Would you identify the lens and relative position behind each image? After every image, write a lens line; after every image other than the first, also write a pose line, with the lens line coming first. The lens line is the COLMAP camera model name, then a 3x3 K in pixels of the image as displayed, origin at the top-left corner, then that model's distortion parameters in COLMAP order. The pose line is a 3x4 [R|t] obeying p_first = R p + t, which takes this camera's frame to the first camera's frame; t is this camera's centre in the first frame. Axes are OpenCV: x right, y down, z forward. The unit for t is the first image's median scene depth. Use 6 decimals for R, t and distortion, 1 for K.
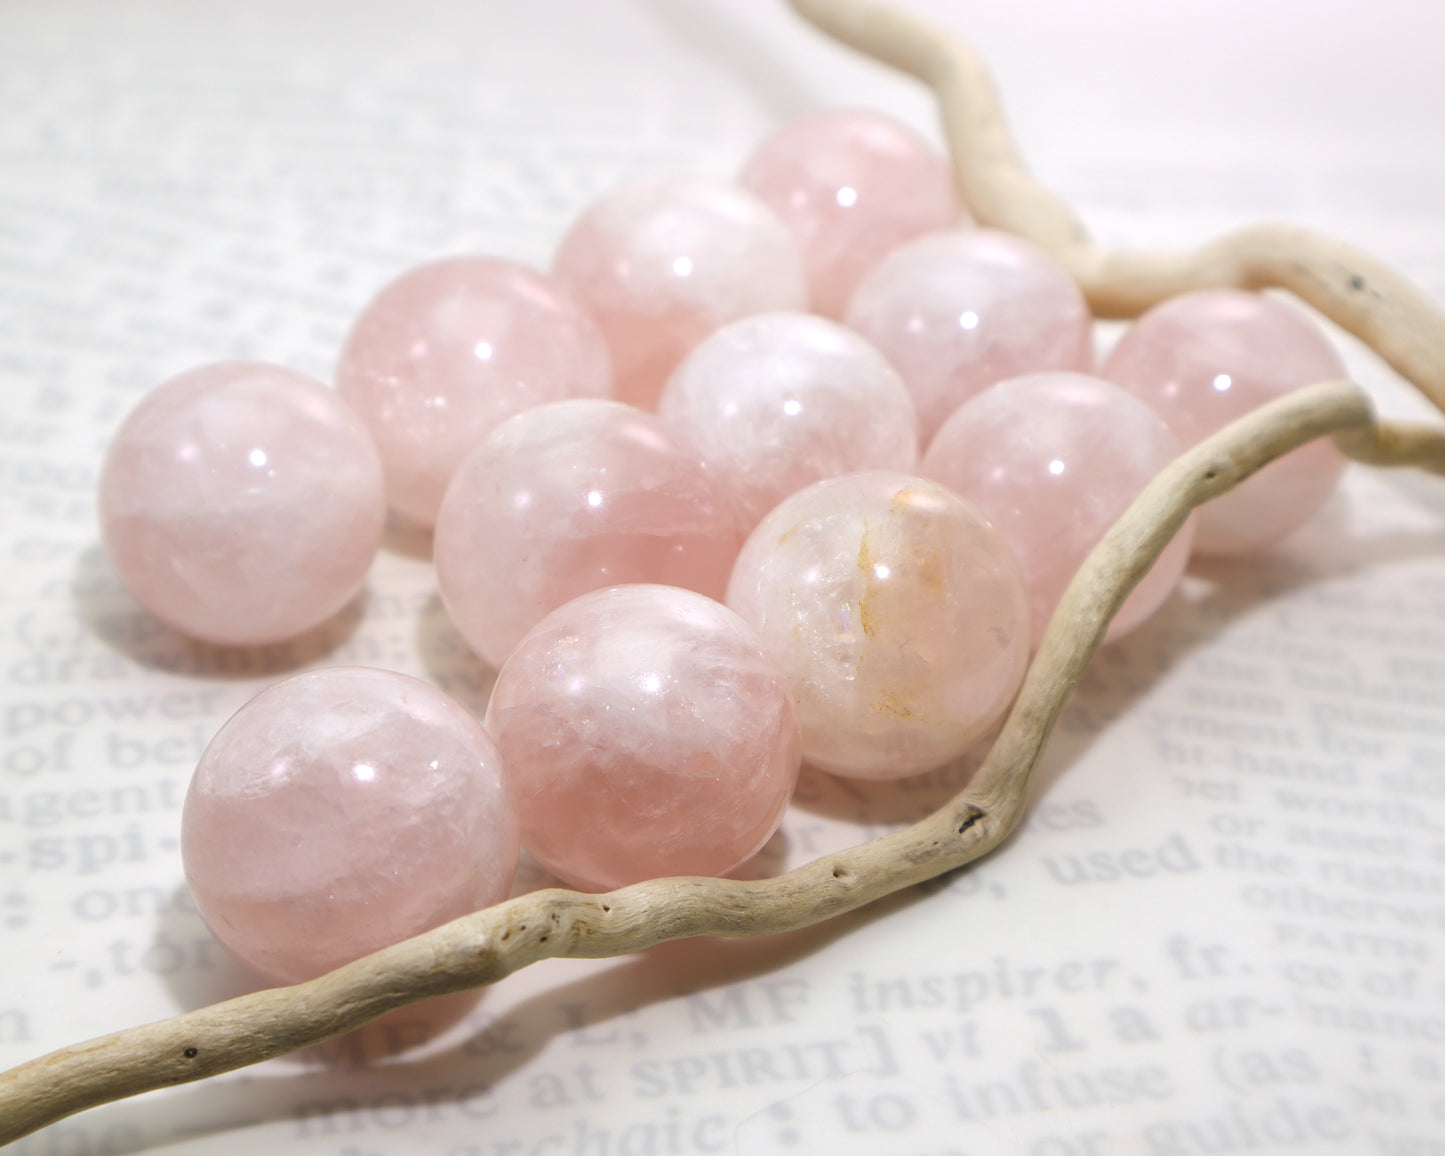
lens RADIAL K [[2724.2, 0, 736.8], [0, 2724.2, 582.8], [0, 0, 1]] dist [0.002387, 0.311607]
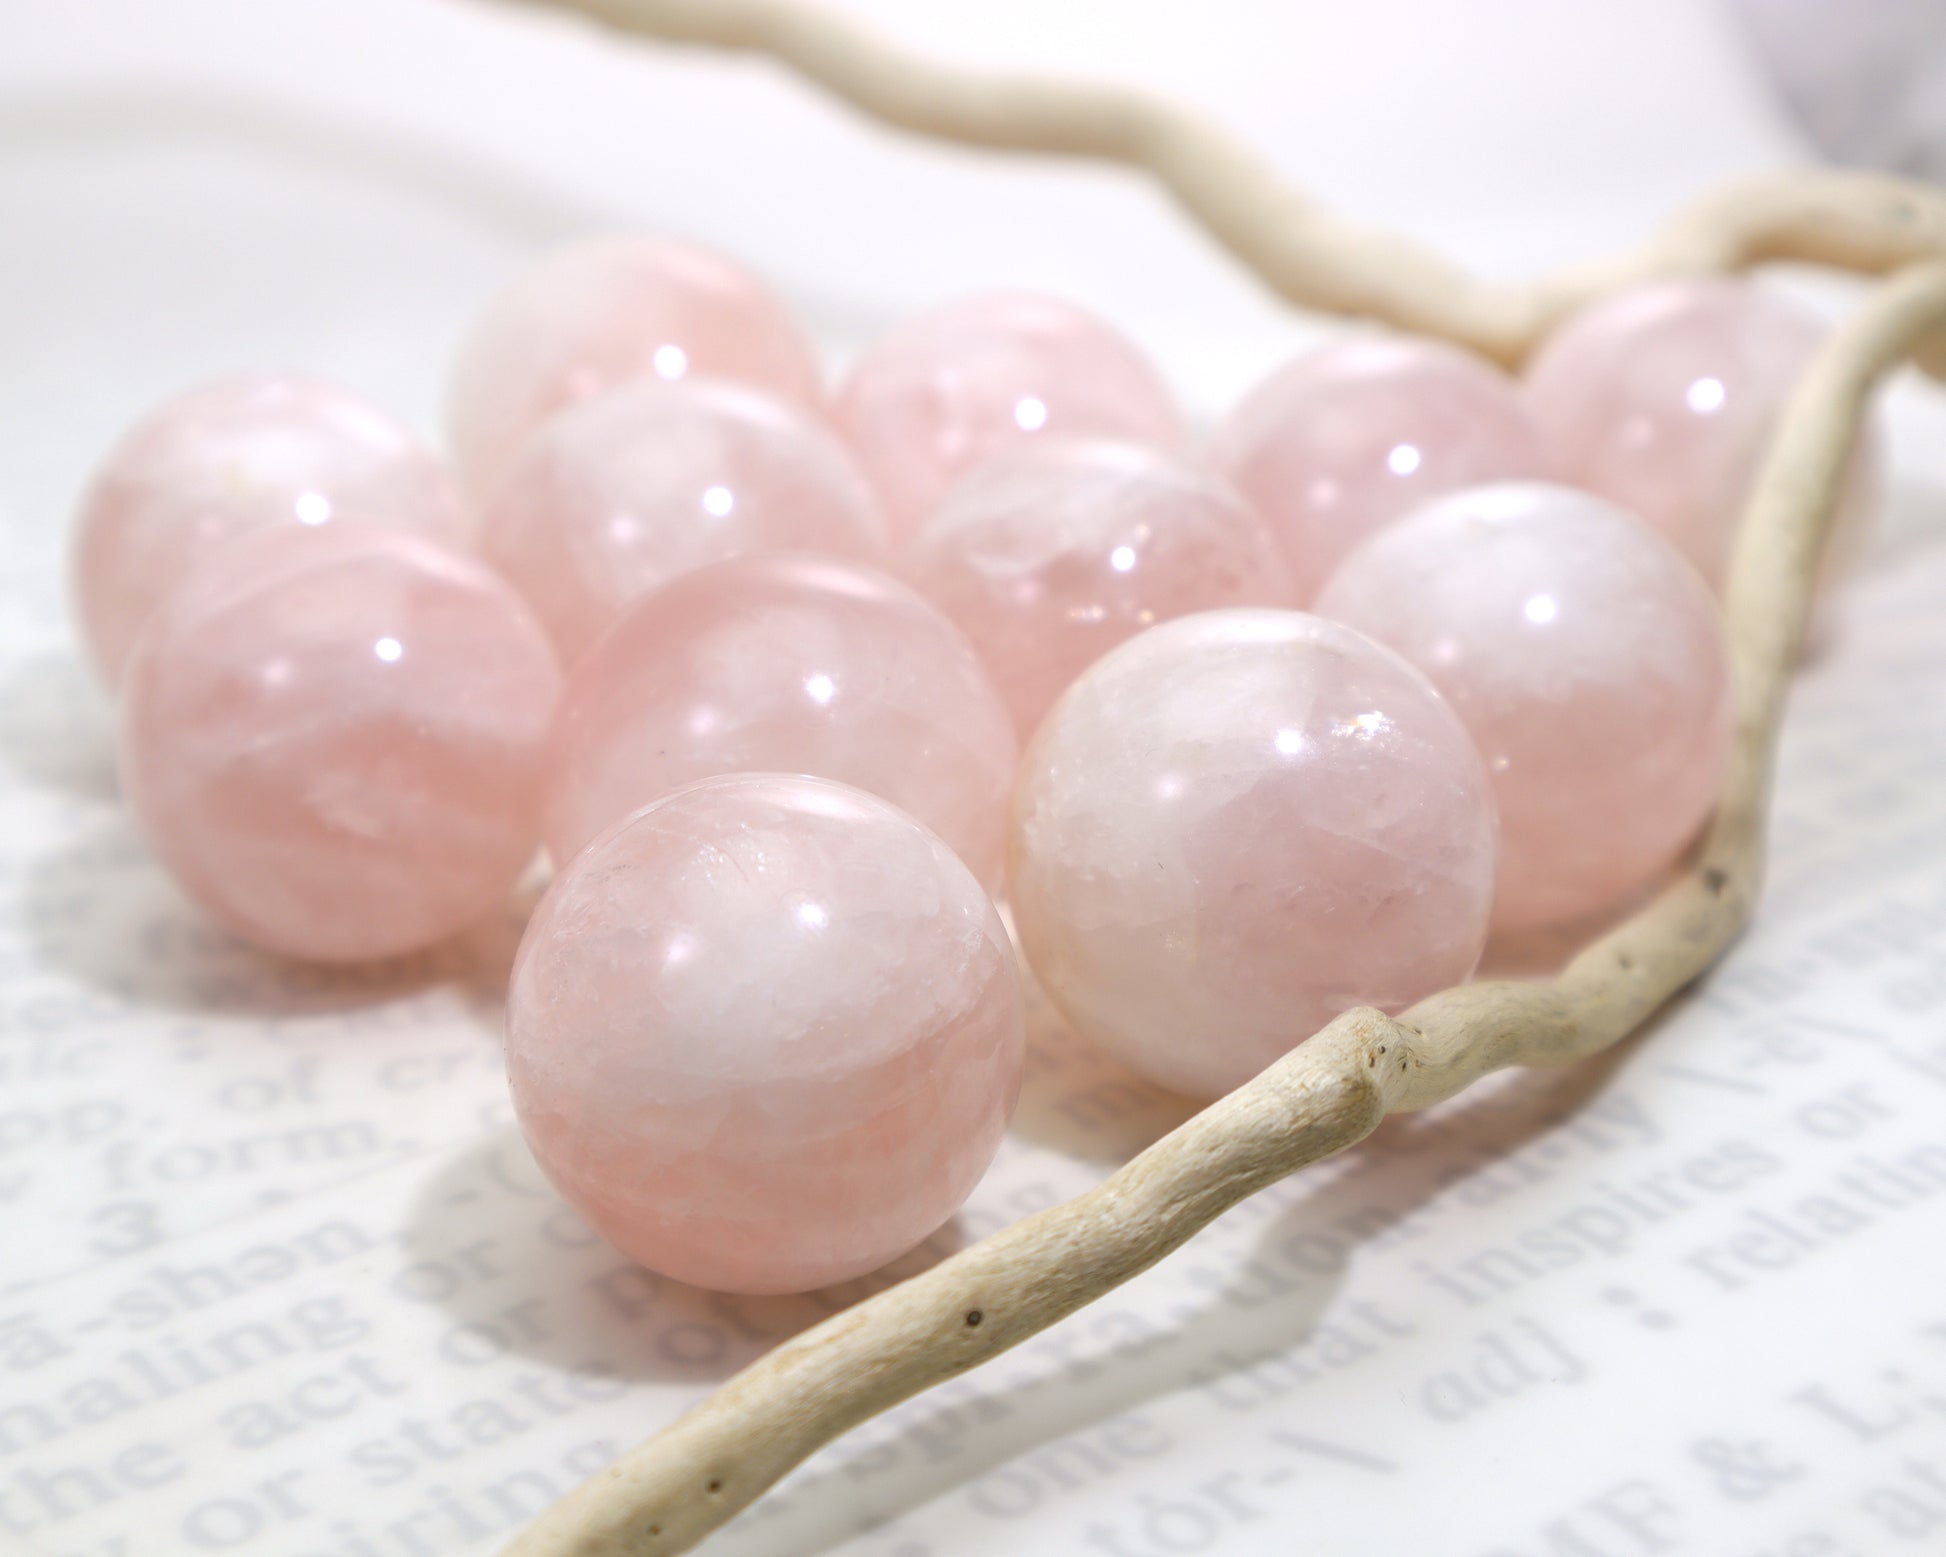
lens RADIAL K [[3668.7, 0, 992.2], [0, 3668.7, 784.9], [0, 0, 1]] dist [0.002387, 0.311607]
pose [[0.948199, -0.151643, 0.279146, -0.408938], [0.176329, 0.982156, -0.065407, 0.106752], [-0.264246, 0.111240, 0.958019, 0.176284]]
